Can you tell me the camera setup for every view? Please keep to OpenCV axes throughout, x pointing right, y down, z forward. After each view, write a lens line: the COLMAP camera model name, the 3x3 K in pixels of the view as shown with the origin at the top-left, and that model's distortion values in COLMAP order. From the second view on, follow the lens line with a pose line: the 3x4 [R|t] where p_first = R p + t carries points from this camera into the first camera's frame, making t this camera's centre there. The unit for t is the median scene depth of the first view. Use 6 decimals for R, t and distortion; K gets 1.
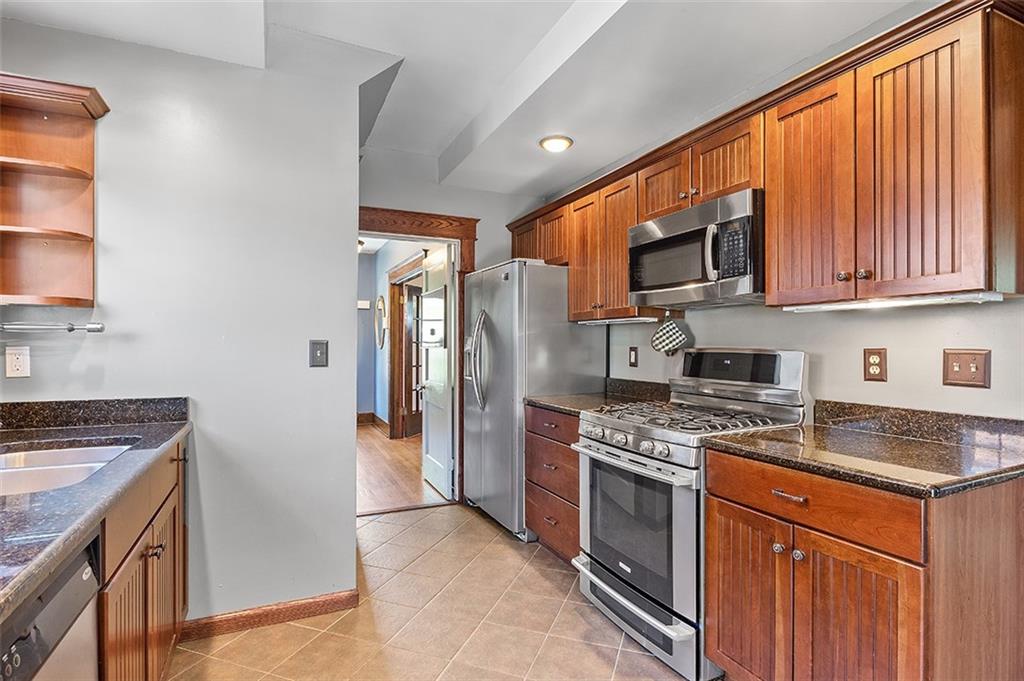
lens RADIAL K [[520.0, 0, 498.2], [0, 520.0, 347.4], [0, 0, 1]] dist [0.001046, 0.000201]
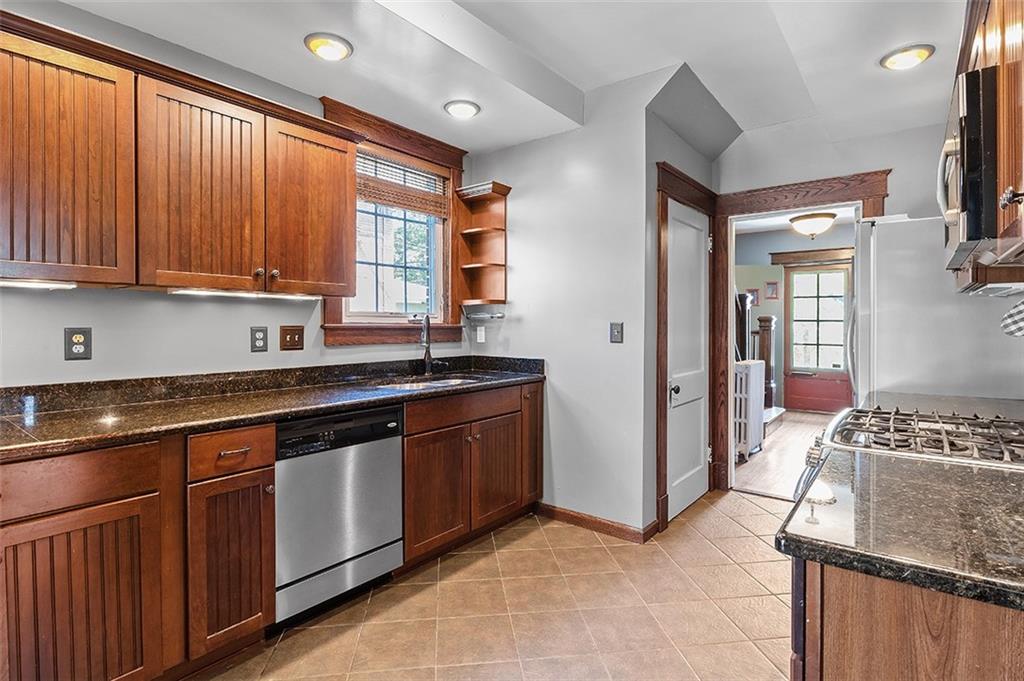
lens RADIAL K [[505.2, 0, 516.4], [0, 505.2, 338.4], [0, 0, 1]] dist [-0.000135, 0.000152]
pose [[0.477001, 0.021944, -0.878629, 0.670132], [-0.004687, 0.999738, 0.022424, -0.000452], [0.878890, -0.006578, 0.476979, 0.210283]]
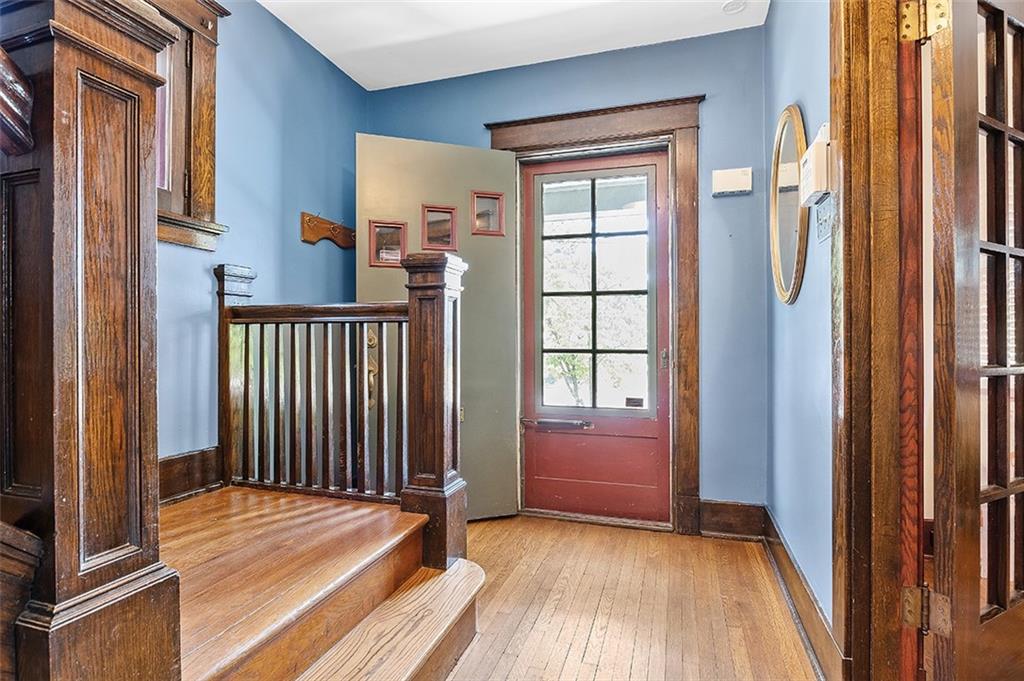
lens RADIAL K [[505.2, 0, 516.4], [0, 505.2, 338.4], [0, 0, 1]] dist [-0.000135, 0.000152]
pose [[0.755993, -0.002889, -0.654573, -0.521646], [0.001087, 0.999994, -0.003159, 0.074367], [0.654578, 0.001677, 0.755992, 2.290113]]
